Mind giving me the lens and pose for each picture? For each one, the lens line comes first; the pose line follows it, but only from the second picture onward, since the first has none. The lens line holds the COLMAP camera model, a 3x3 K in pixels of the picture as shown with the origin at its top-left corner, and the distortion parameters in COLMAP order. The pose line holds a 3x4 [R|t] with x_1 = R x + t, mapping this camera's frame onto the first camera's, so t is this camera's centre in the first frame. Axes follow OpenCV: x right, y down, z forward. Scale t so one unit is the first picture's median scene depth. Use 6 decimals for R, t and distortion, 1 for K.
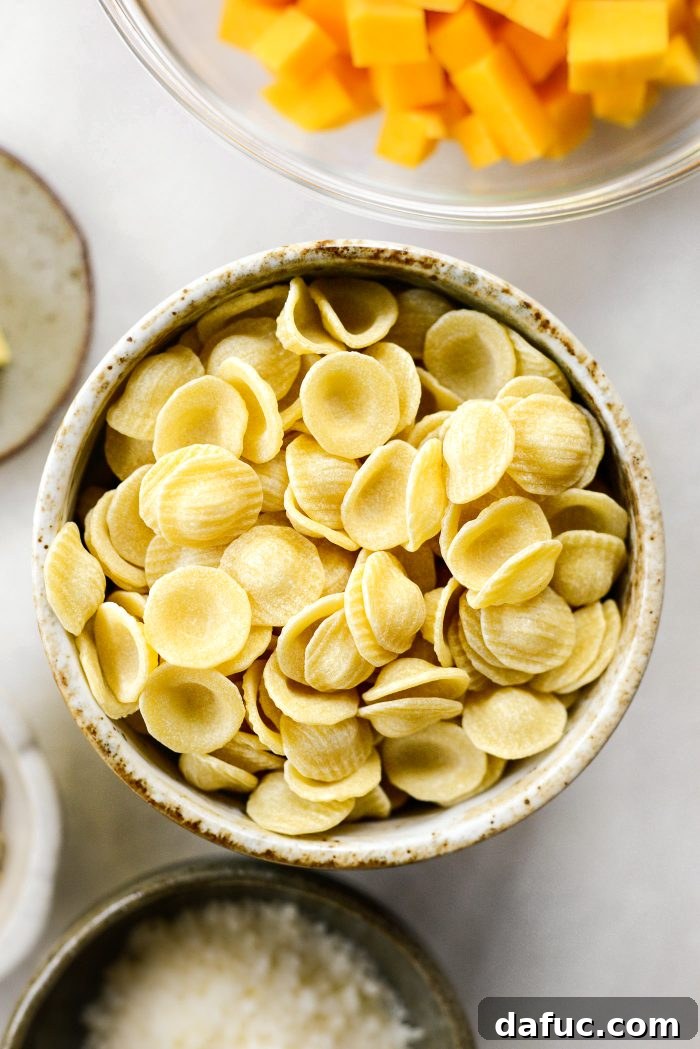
lens RADIAL K [[1699.2, 0, 350.0], [0, 1699.2, 524.5], [0, 0, 1]] dist [-0.115134, -0.001595]
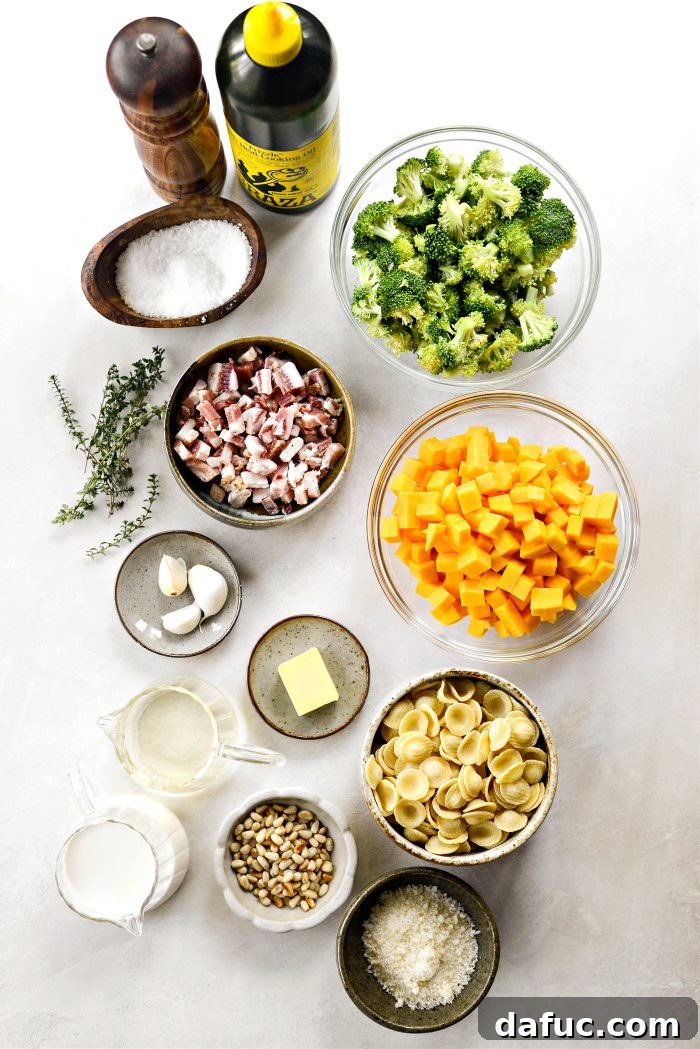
lens RADIAL K [[1699.2, 0, 350.0], [0, 1699.2, 524.5], [0, 0, 1]] dist [-0.115134, -0.001595]
pose [[0.999431, 0.014546, -0.030440, -0.115163], [-0.018235, 0.992035, -0.124638, -0.032122], [0.028385, 0.125122, 0.991735, -2.224853]]
